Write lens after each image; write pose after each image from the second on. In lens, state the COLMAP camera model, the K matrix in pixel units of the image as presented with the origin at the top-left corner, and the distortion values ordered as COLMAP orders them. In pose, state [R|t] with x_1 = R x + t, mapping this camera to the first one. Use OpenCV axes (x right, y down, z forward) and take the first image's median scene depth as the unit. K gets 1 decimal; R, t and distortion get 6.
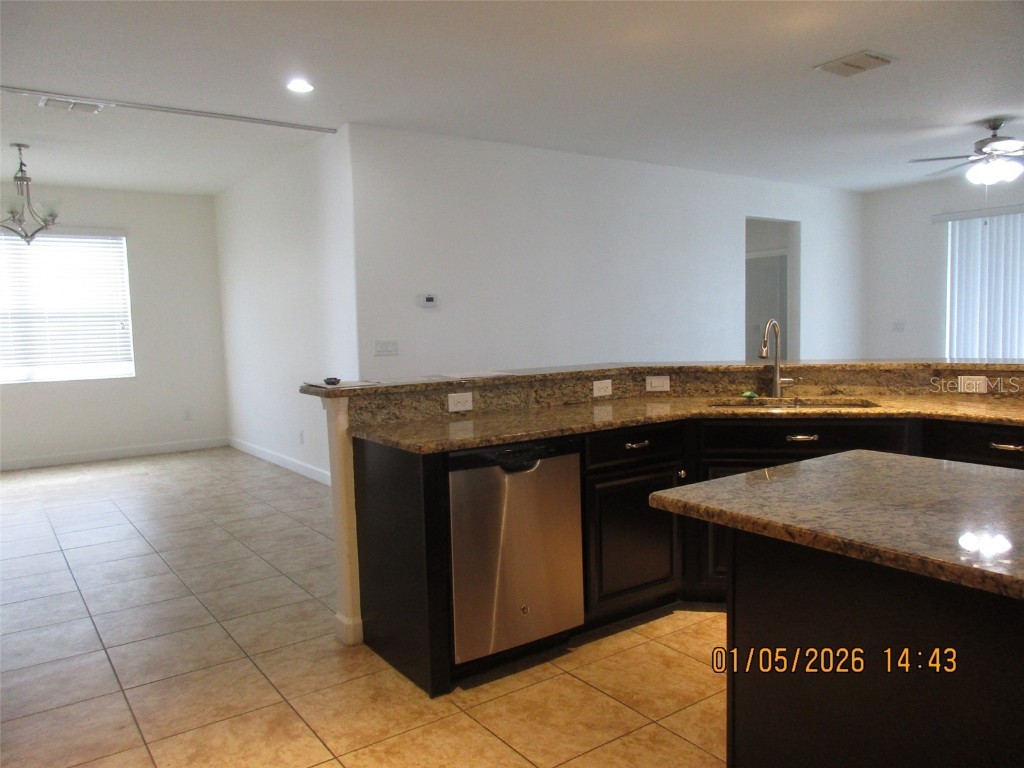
lens RADIAL K [[770.3, 0, 518.0], [0, 770.3, 381.8], [0, 0, 1]] dist [-0.004923, -0.005836]
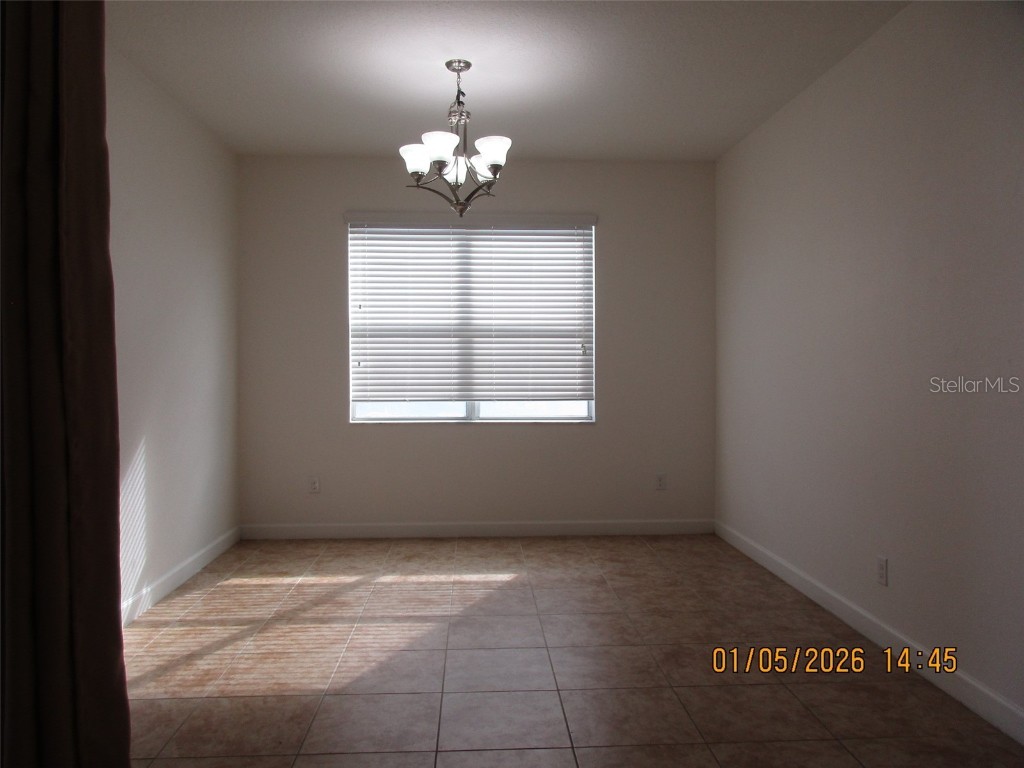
lens RADIAL K [[770.3, 0, 506.8], [0, 770.3, 385.0], [0, 0, 1]] dist [-0.004923, -0.005836]
pose [[0.841307, 0.048068, -0.538416, -0.212212], [-0.067711, 0.997564, -0.016743, -0.025742], [0.536300, 0.050543, 0.842513, 0.408767]]
